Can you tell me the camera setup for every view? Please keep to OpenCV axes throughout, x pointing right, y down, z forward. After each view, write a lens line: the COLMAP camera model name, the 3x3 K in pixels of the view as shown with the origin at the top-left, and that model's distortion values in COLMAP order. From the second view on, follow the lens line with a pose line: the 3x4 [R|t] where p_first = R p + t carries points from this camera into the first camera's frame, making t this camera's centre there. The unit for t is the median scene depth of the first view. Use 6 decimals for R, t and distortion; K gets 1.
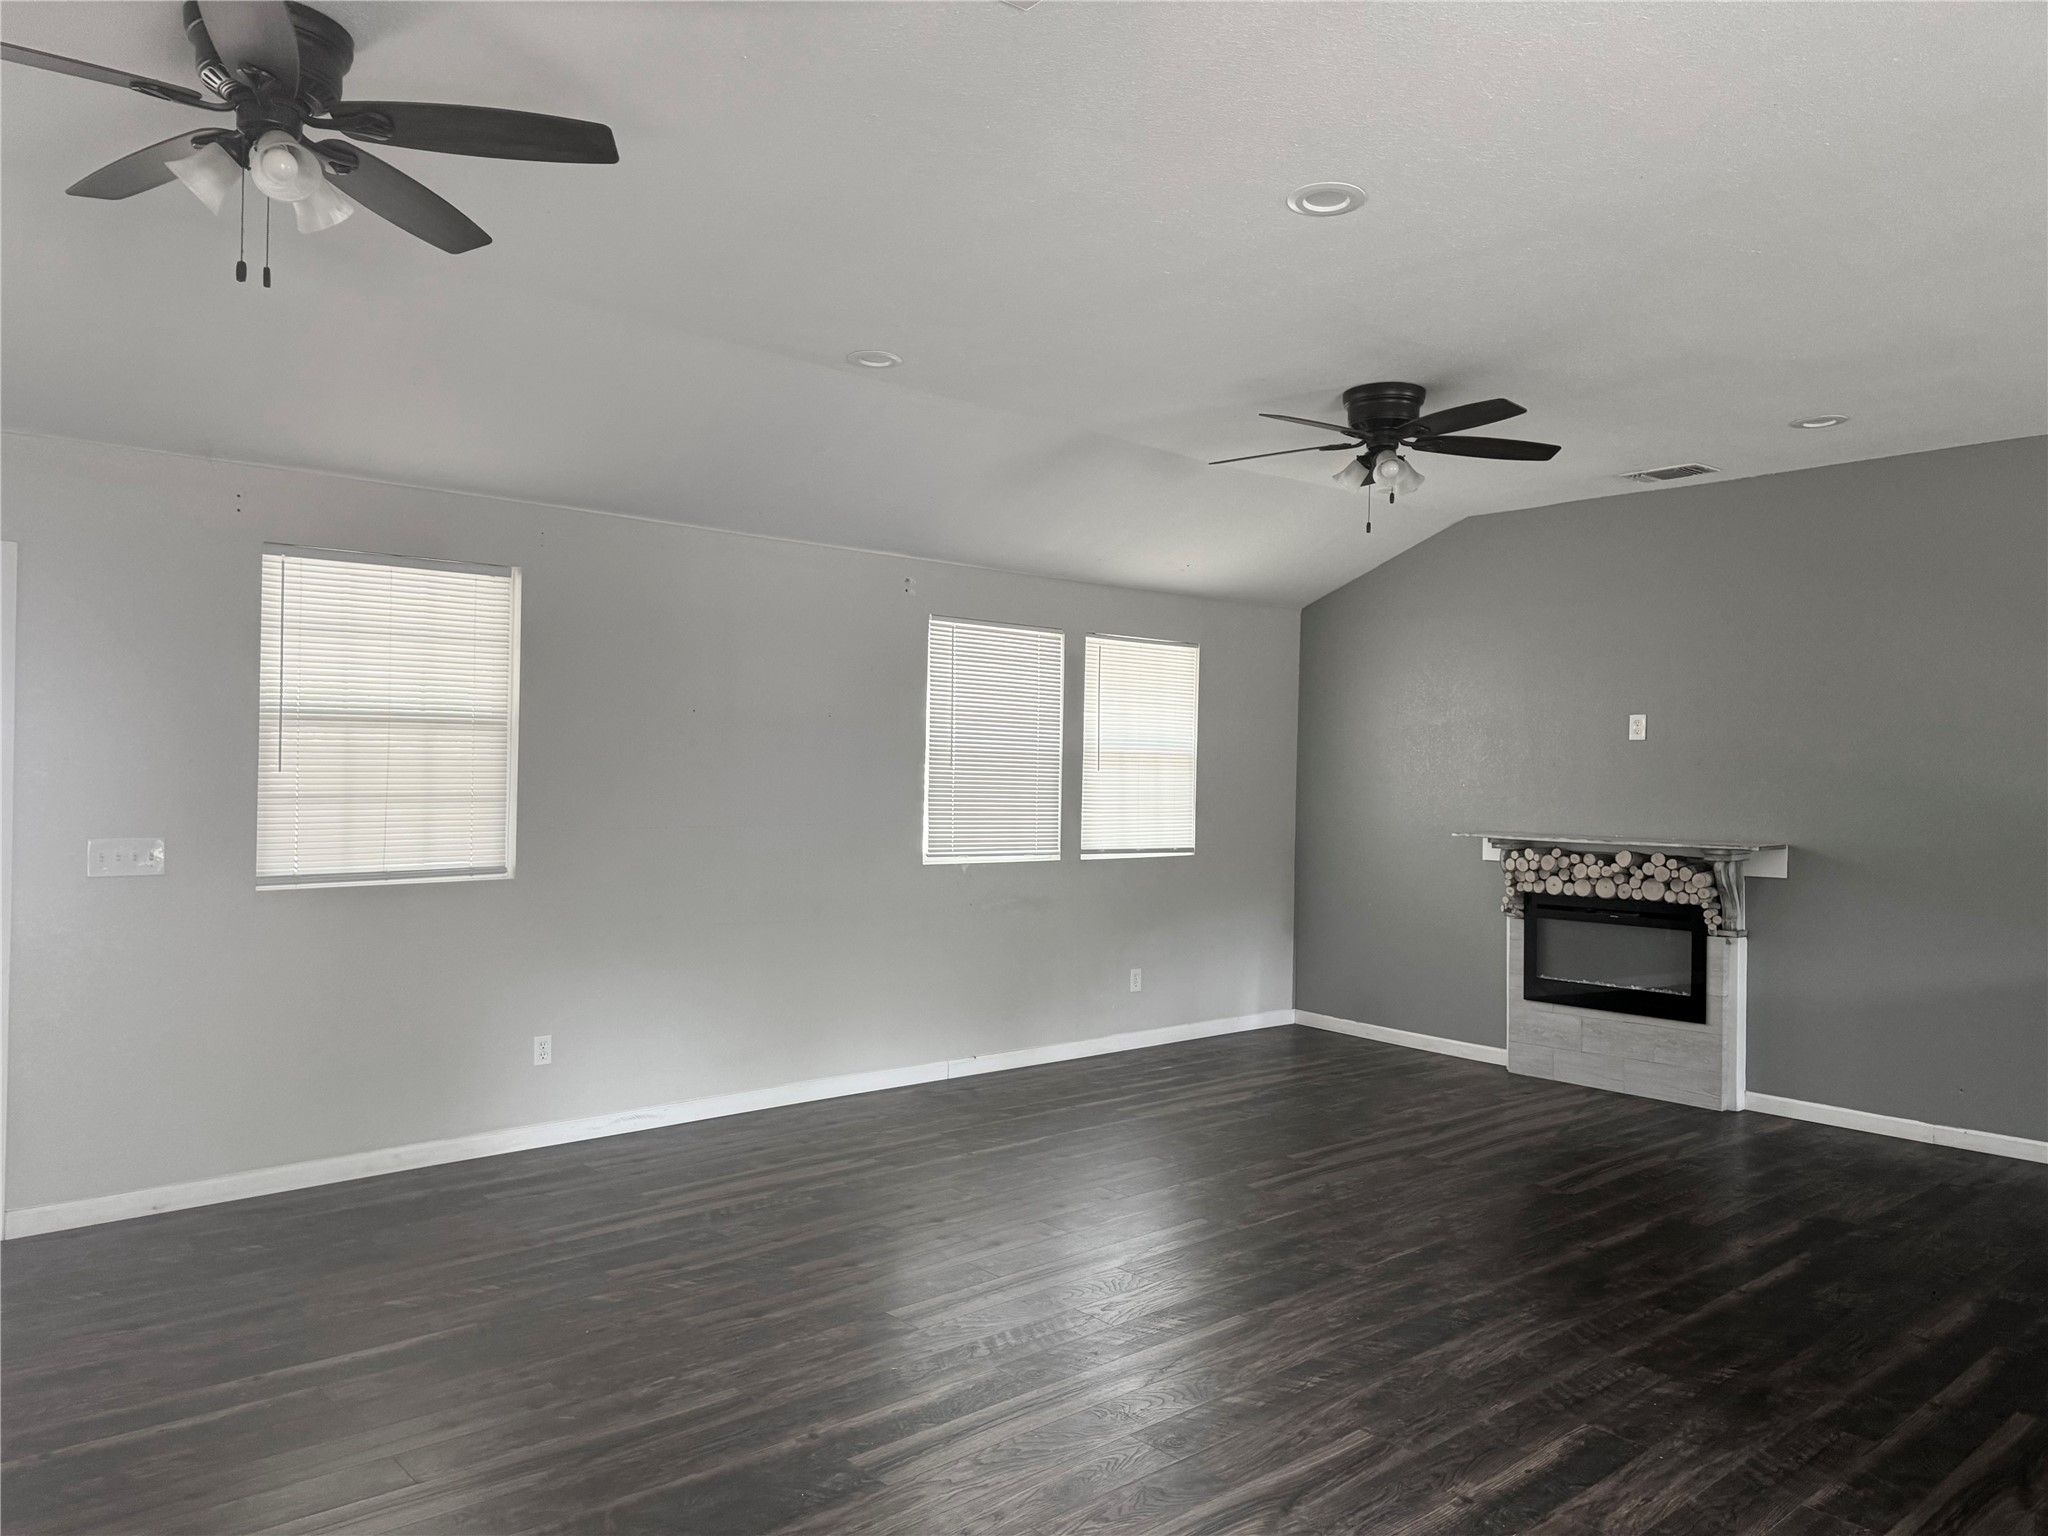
lens RADIAL K [[1448.5, 0, 1021.8], [0, 1448.5, 764.3], [0, 0, 1]] dist [0.047795, -0.061038]
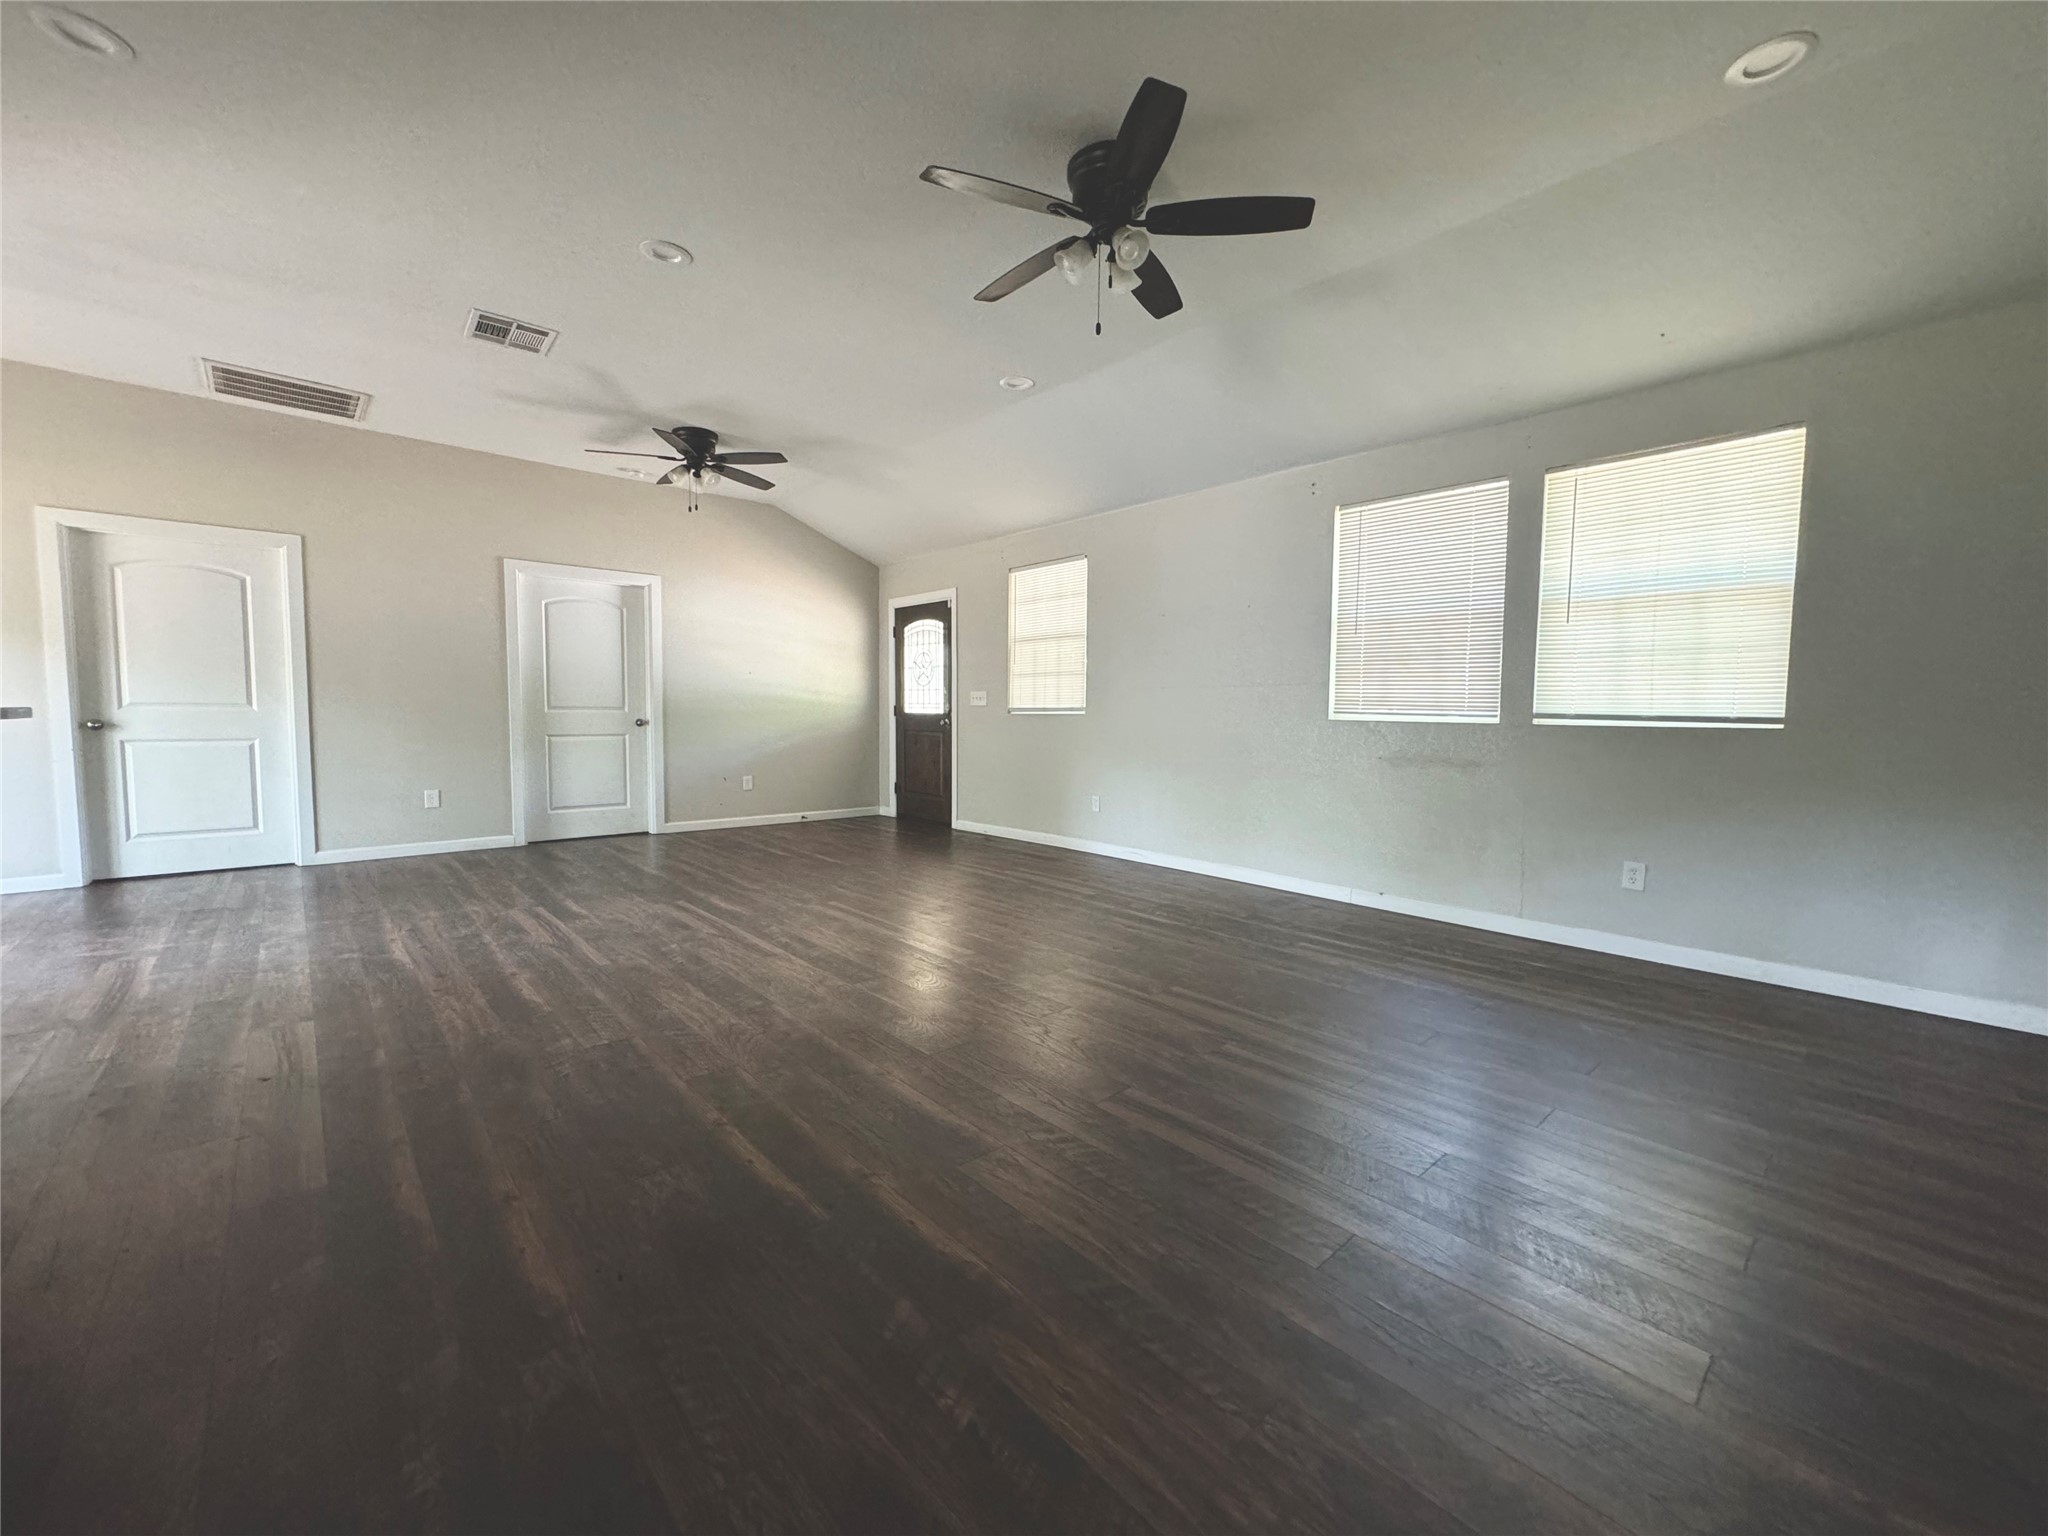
lens RADIAL K [[811.5, 0, 1010.6], [0, 811.5, 759.0], [0, 0, 1]] dist [-0.000041, 0.000056]
pose [[0.006438, 0.045701, -0.998934, 0.738720], [-0.006509, 0.998936, 0.045659, 0.089064], [0.999958, 0.006208, 0.006728, 0.889419]]
